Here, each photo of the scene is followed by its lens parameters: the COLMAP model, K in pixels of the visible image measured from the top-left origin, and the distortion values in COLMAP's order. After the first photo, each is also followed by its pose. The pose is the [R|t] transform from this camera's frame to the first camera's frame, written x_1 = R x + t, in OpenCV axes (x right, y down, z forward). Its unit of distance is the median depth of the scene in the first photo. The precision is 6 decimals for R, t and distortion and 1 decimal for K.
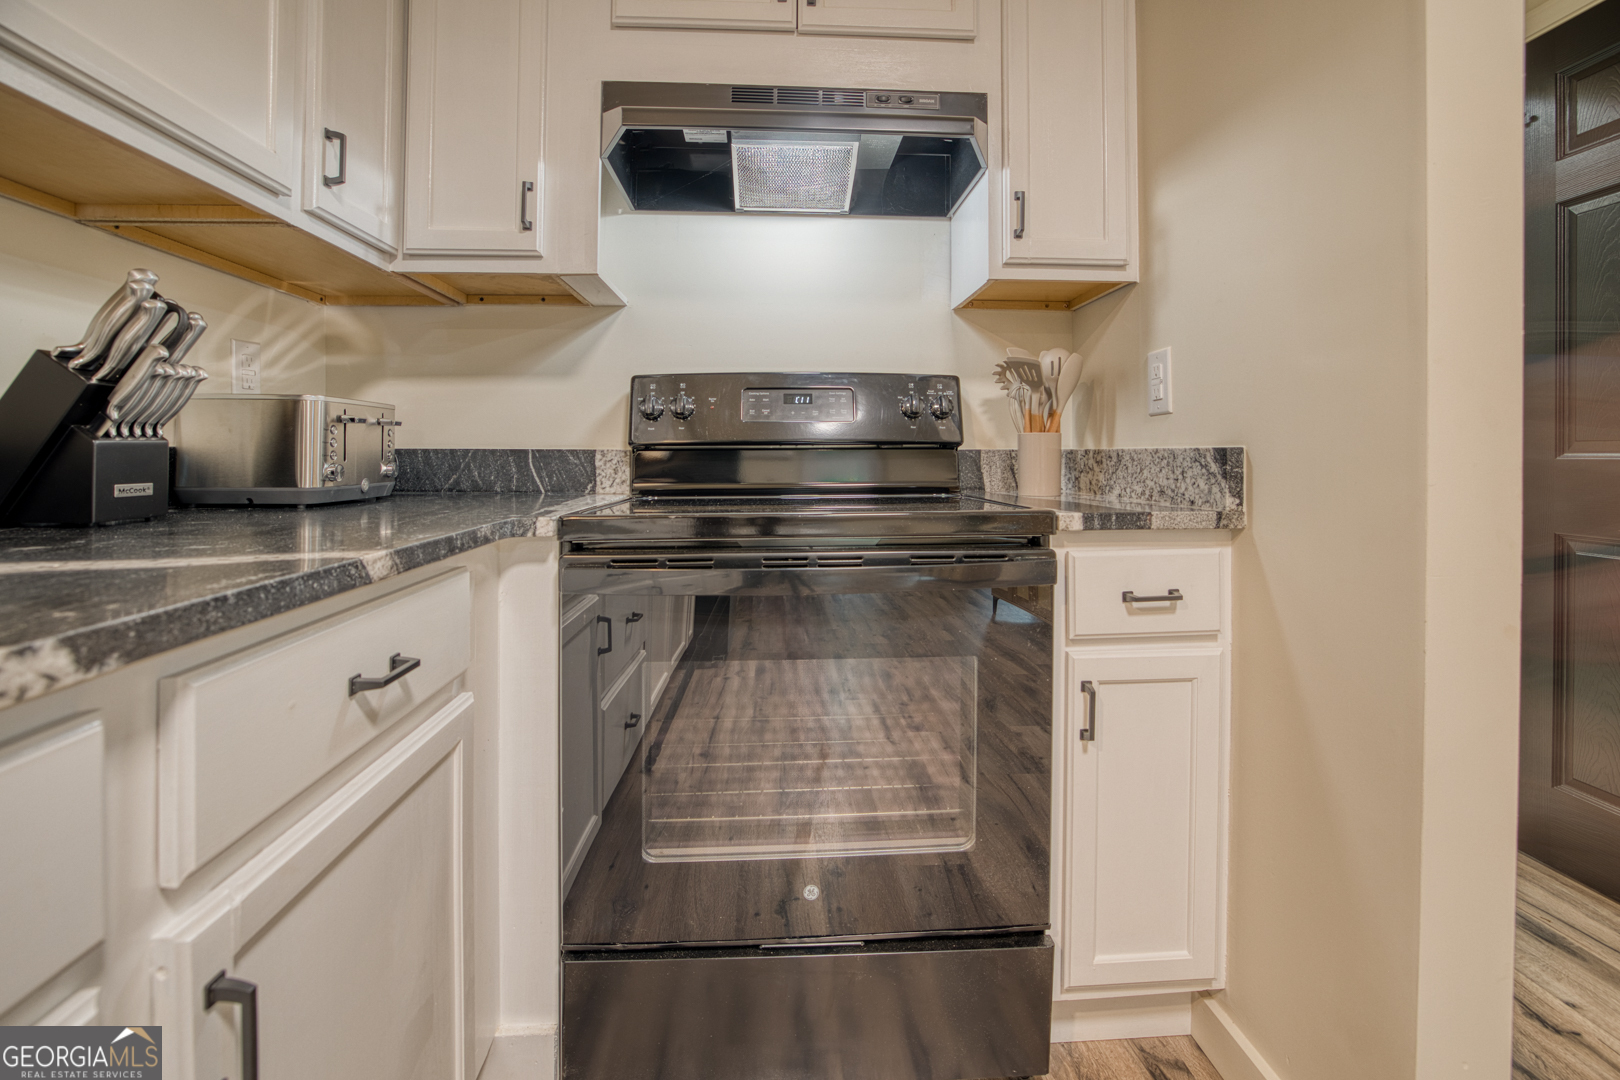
lens RADIAL K [[730.6, 0, 814.5], [0, 730.6, 449.1], [0, 0, 1]] dist [-0.037327, 0.011724]
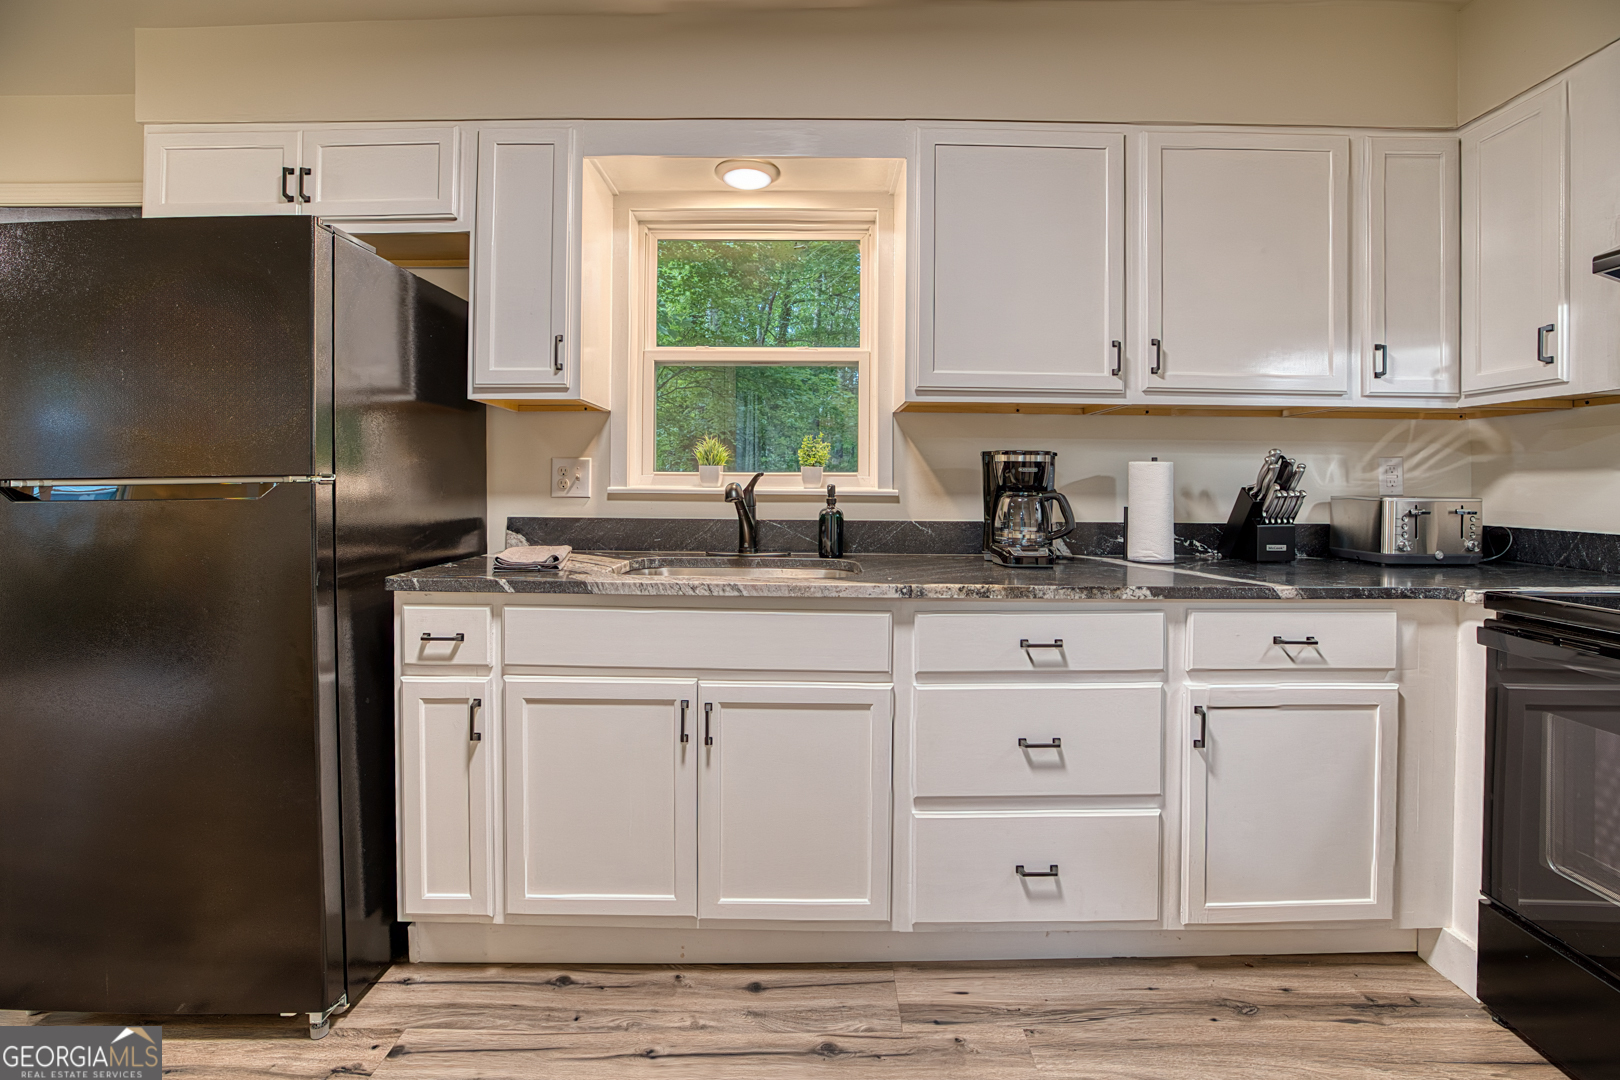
lens RADIAL K [[730.6, 0, 815.1], [0, 730.6, 484.5], [0, 0, 1]] dist [-0.037327, 0.011724]
pose [[-0.044693, 0.000756, -0.999000, 1.146215], [-0.001962, 0.999998, 0.000845, -0.119407], [0.998999, 0.001998, -0.044692, -0.272469]]
